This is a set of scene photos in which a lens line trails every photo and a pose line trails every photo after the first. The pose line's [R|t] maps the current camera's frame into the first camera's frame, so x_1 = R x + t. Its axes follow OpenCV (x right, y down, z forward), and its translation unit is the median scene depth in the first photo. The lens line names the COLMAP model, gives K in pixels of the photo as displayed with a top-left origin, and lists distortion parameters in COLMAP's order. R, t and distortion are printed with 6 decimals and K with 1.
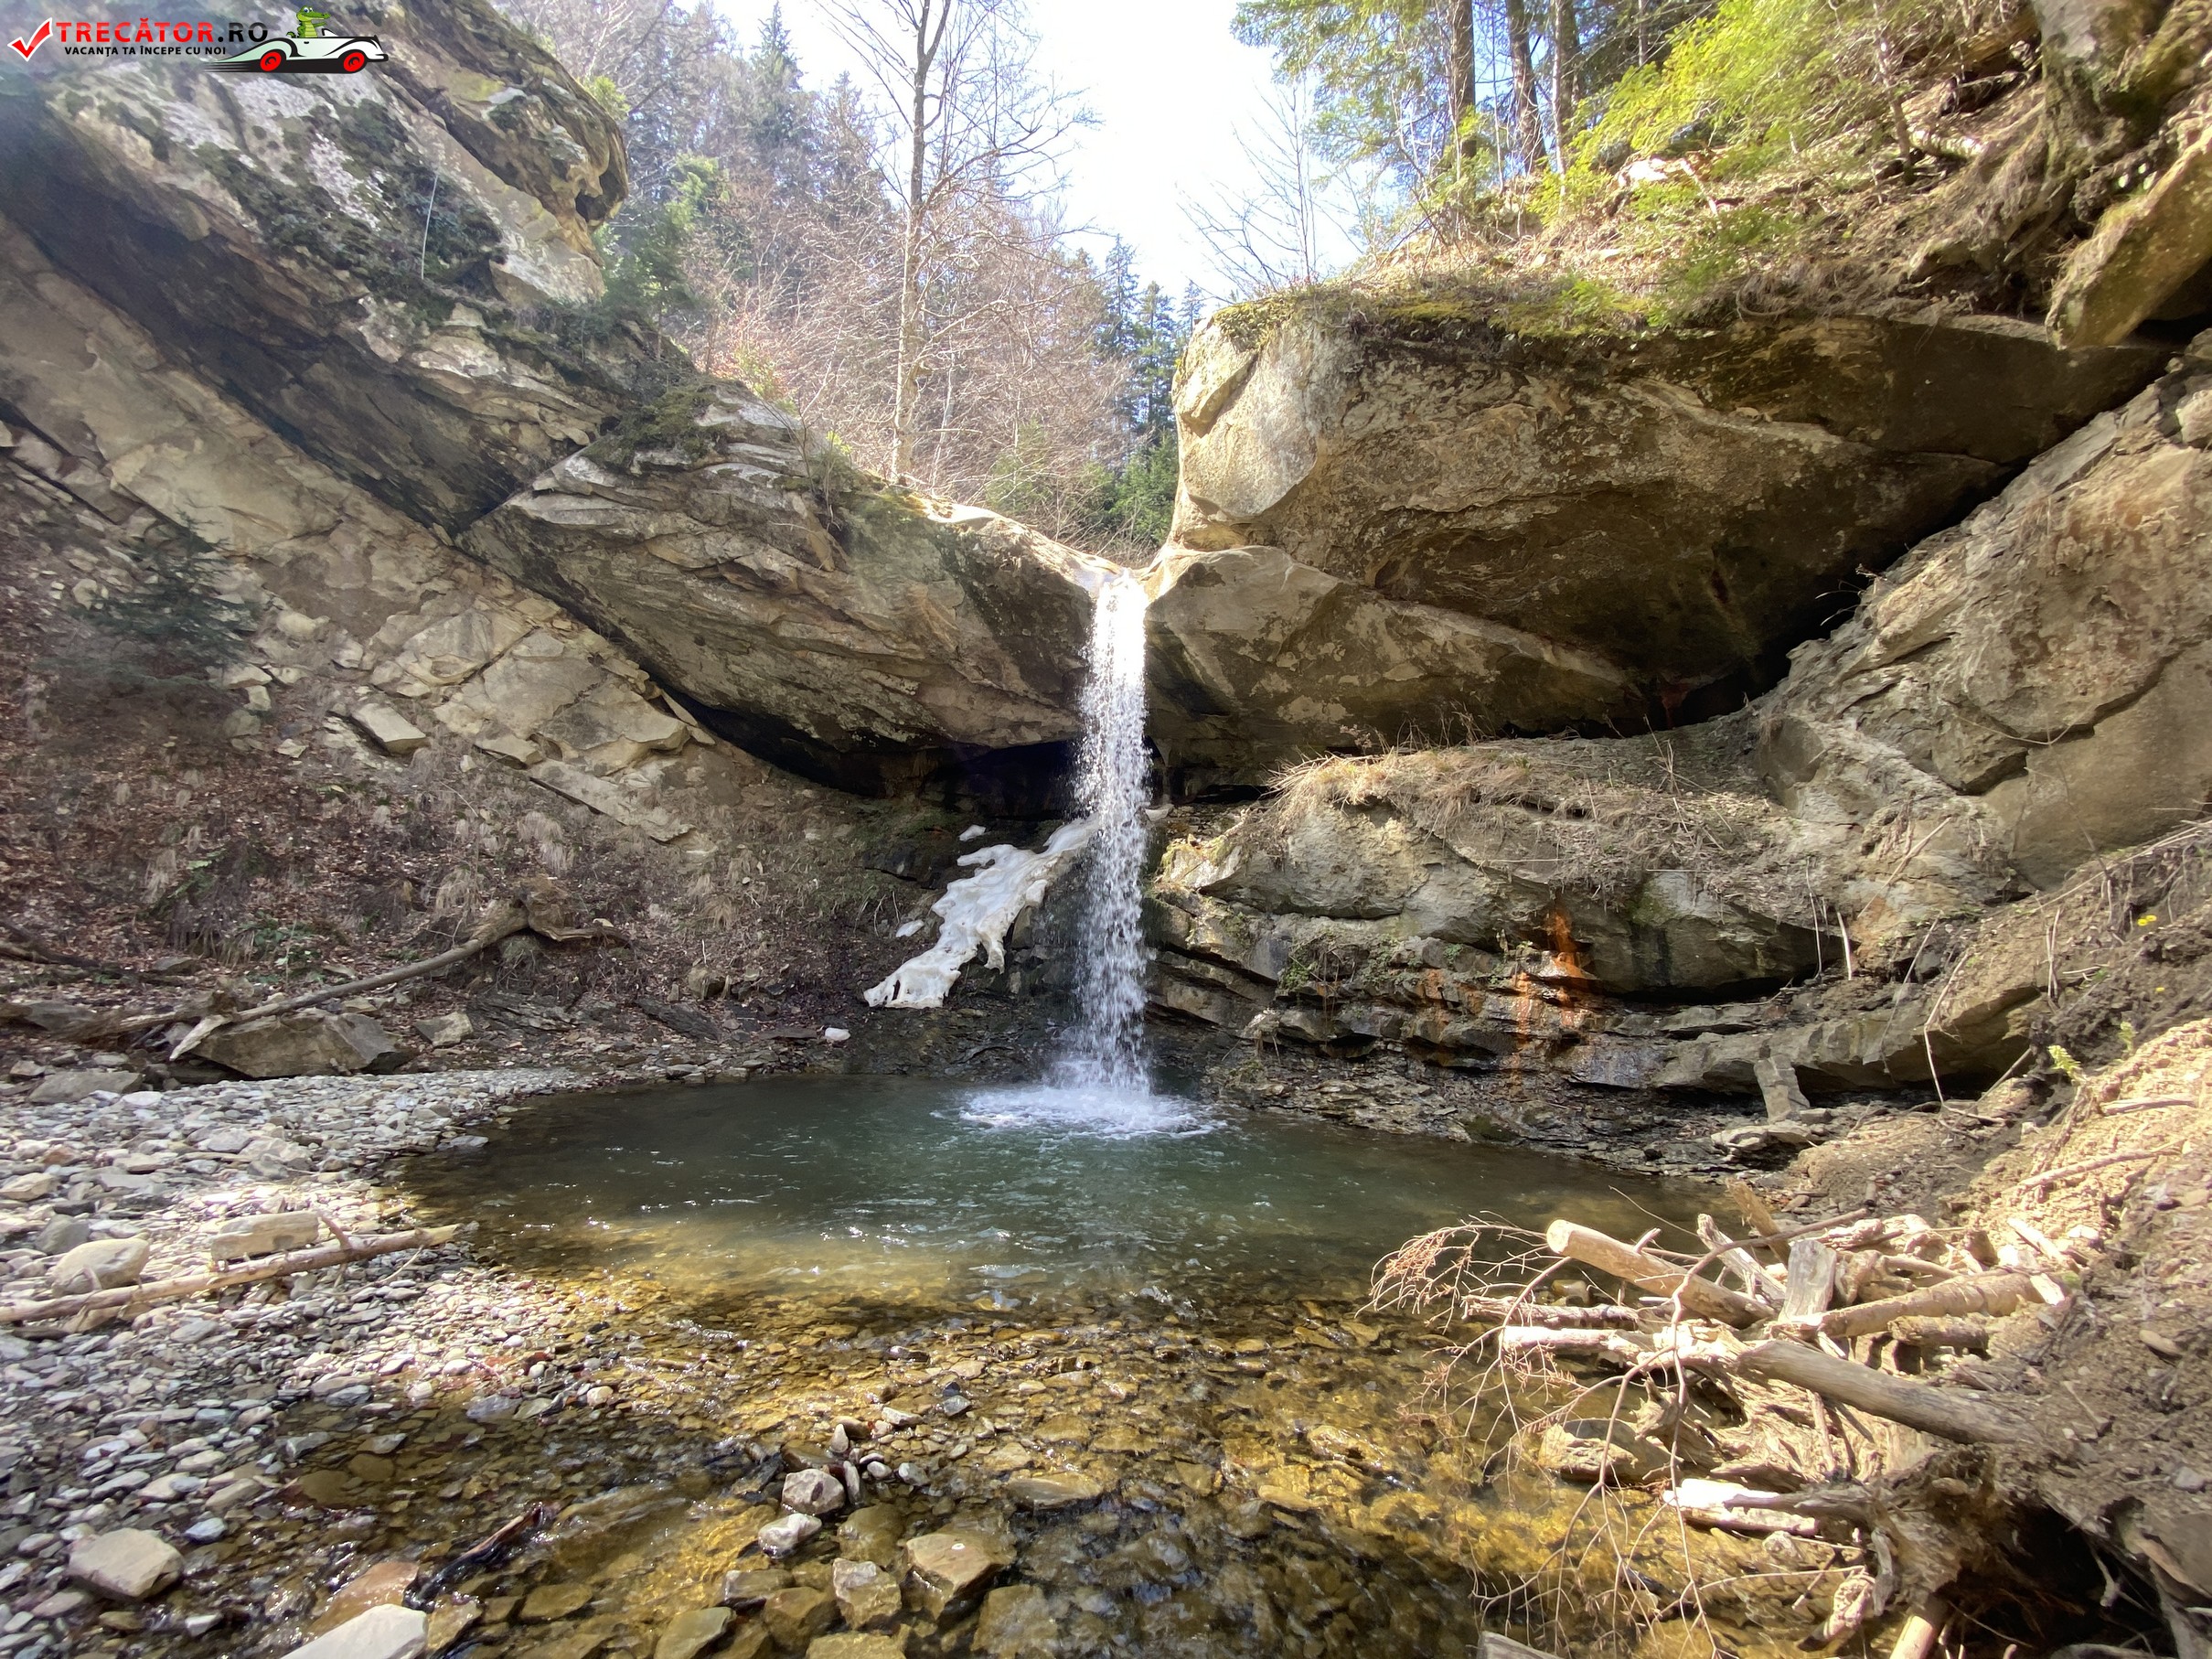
lens RADIAL K [[893.1, 0, 1100.4], [0, 893.1, 837.4], [0, 0, 1]] dist [0.009707, -0.015355]
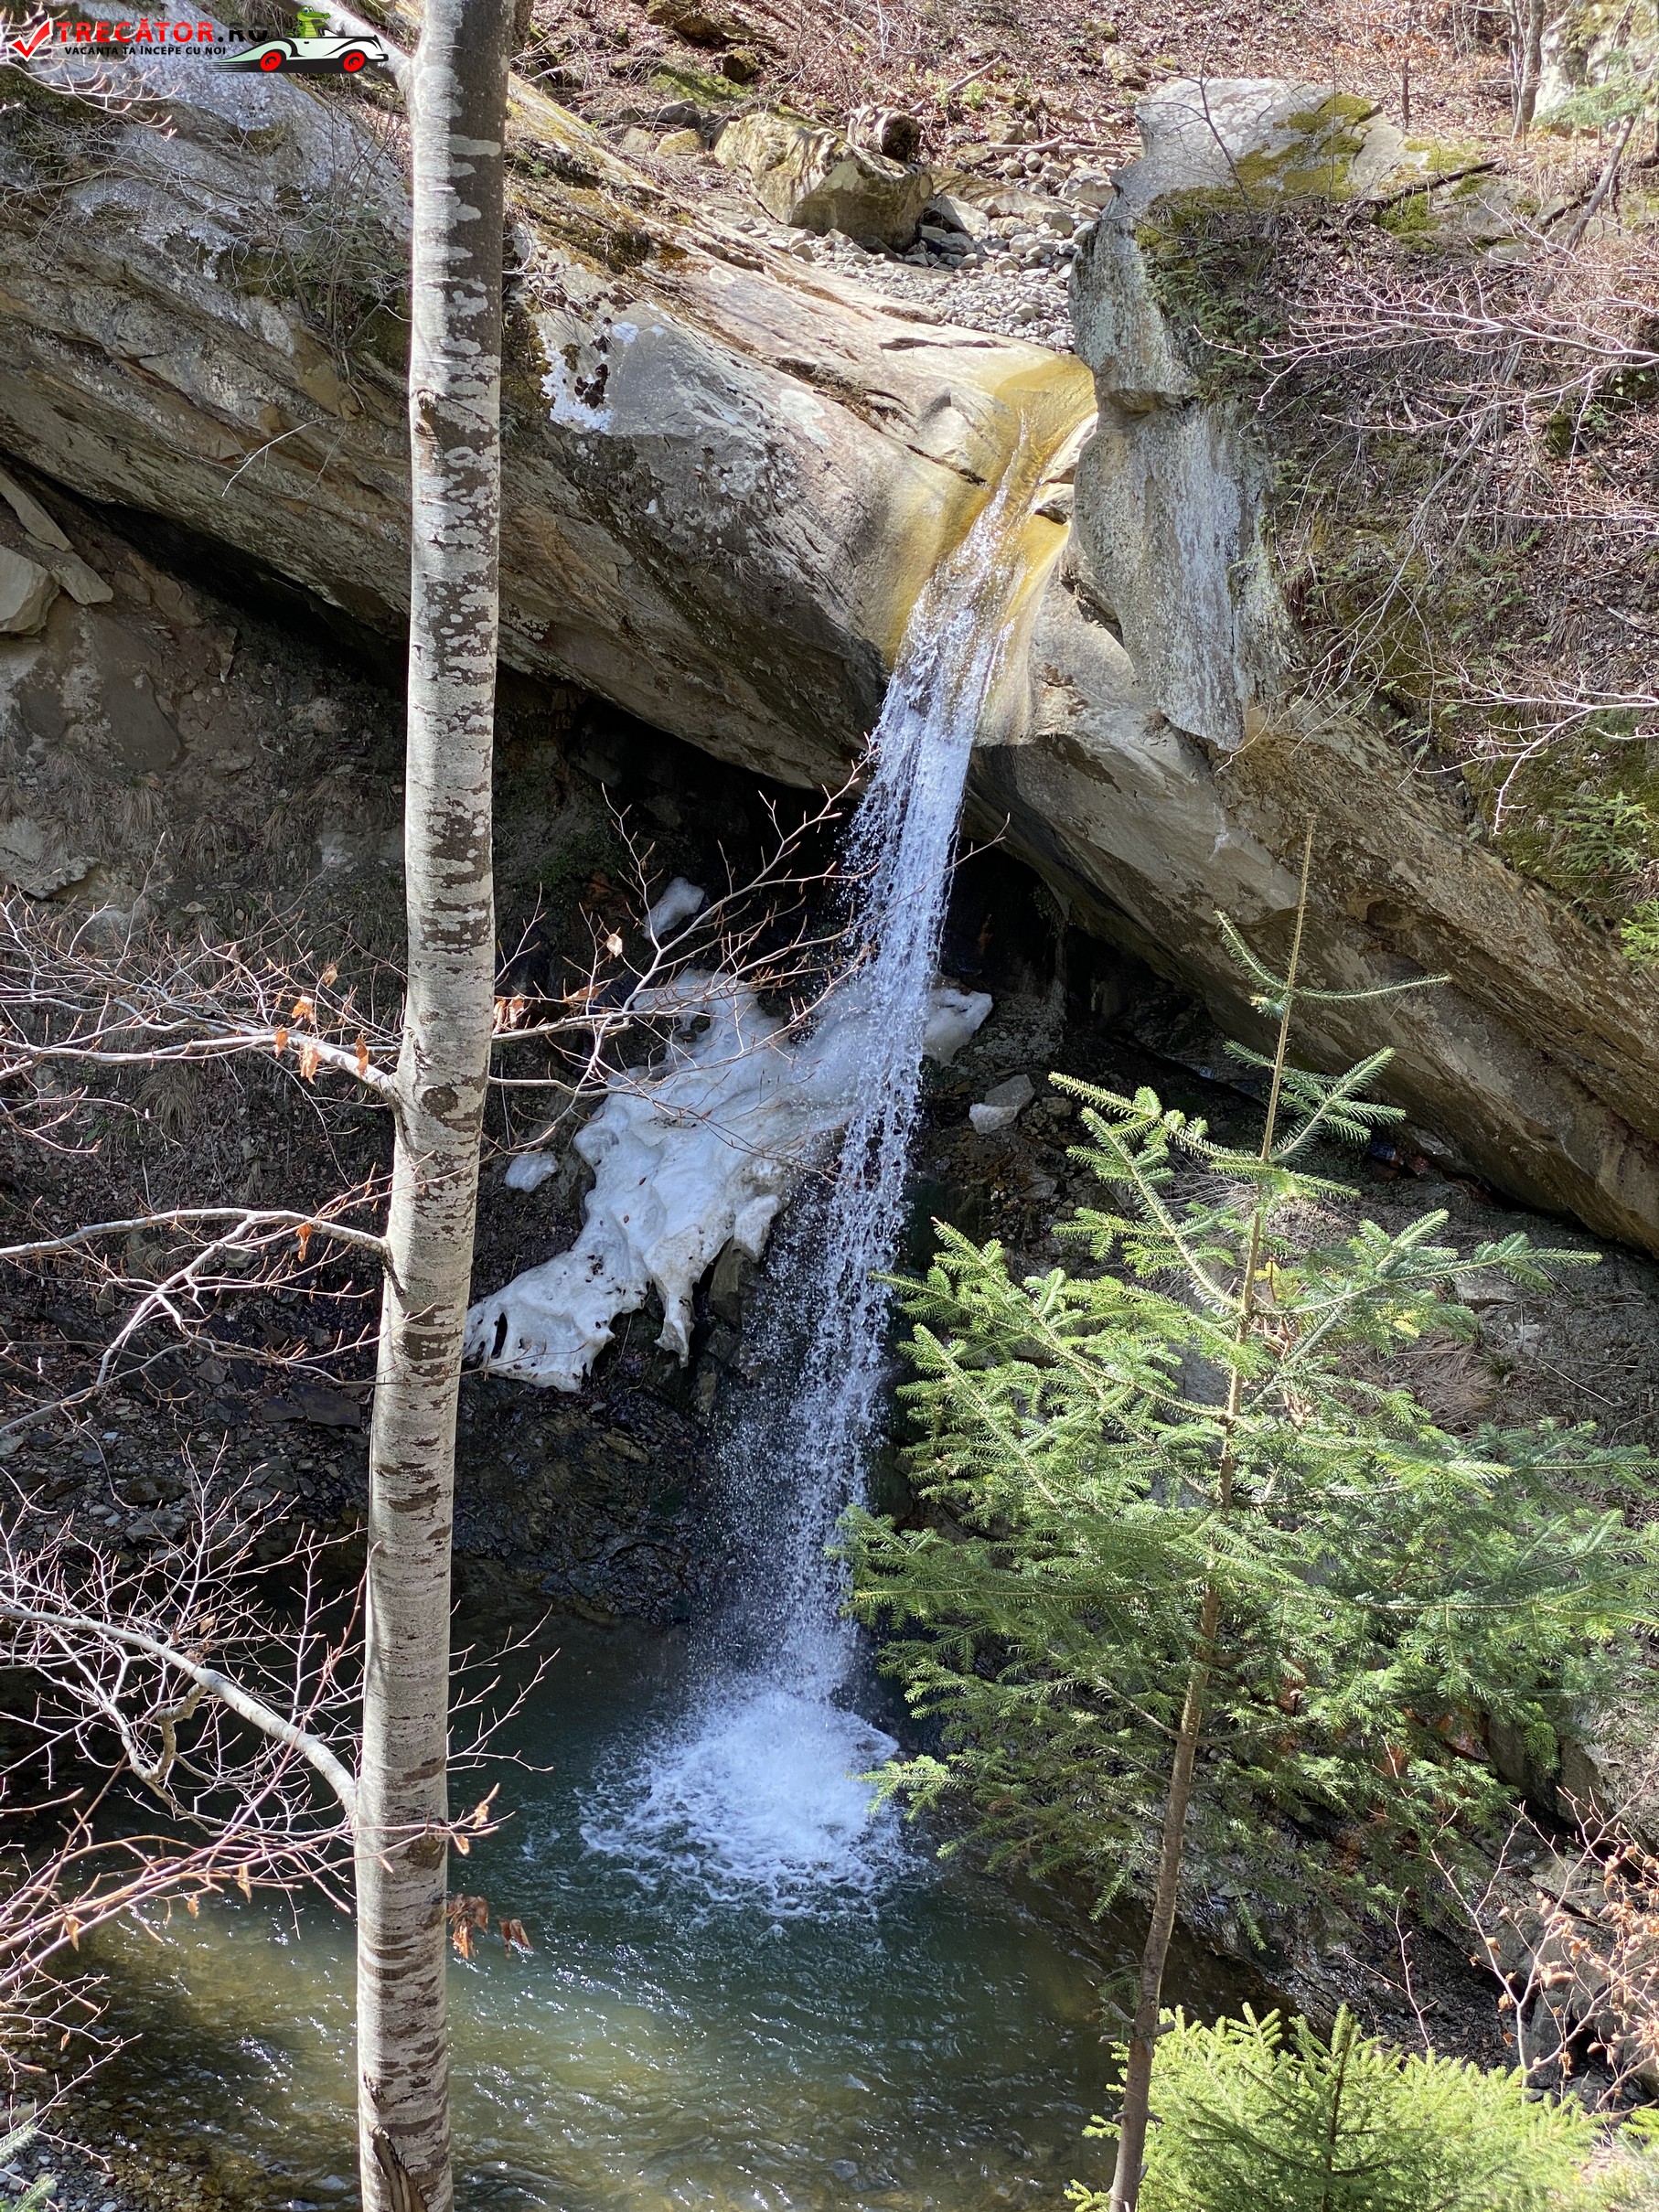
lens RADIAL K [[3287.9, 0, 829.7], [0, 3287.9, 1148.2], [0, 0, 1]] dist [0.105569, -0.050607]
pose [[0.983047, 0.108439, -0.147852, 0.268753], [-0.027905, 0.885456, 0.463884, -0.933366], [0.181220, -0.451894, 0.873471, -0.695621]]
